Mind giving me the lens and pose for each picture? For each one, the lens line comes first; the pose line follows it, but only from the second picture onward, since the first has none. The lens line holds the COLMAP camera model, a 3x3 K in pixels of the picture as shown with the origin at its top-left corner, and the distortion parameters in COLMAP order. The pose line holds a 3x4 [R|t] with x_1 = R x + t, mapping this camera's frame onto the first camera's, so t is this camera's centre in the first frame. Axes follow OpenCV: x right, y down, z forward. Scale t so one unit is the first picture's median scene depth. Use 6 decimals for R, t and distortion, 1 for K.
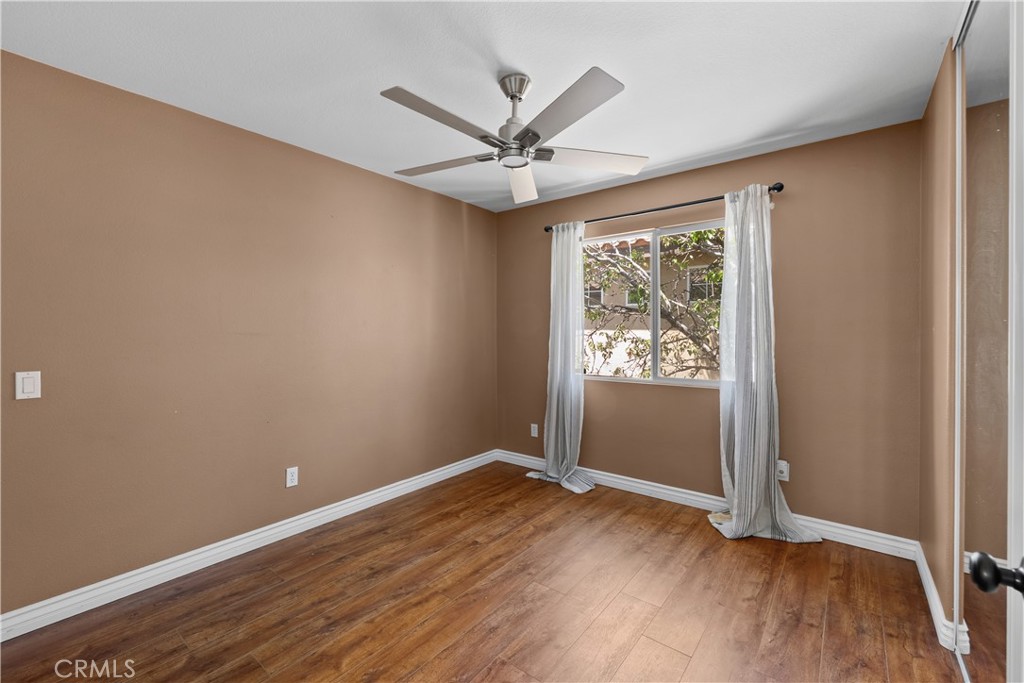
lens RADIAL K [[430.6, 0, 508.5], [0, 430.6, 340.8], [0, 0, 1]] dist [-0.000832, -0.000229]
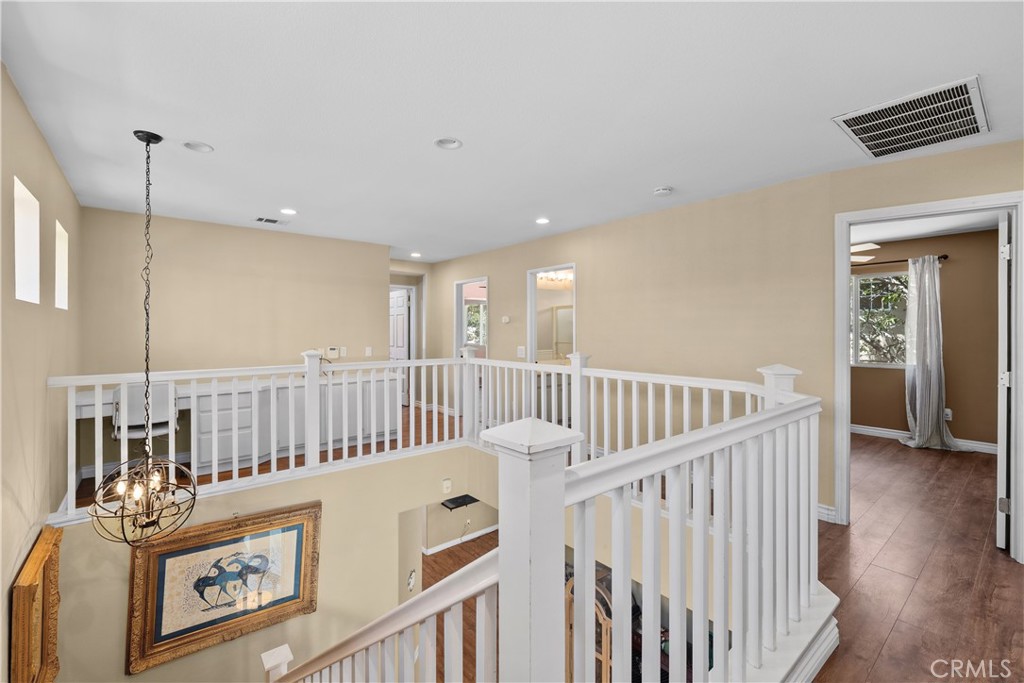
lens RADIAL K [[430.6, 0, 508.5], [0, 430.6, 340.8], [0, 0, 1]] dist [-0.000832, -0.000229]
pose [[0.973655, -0.003101, -0.228004, -0.731995], [0.003217, 0.999995, 0.000137, -0.008268], [0.228002, -0.000866, 0.973660, -1.154546]]
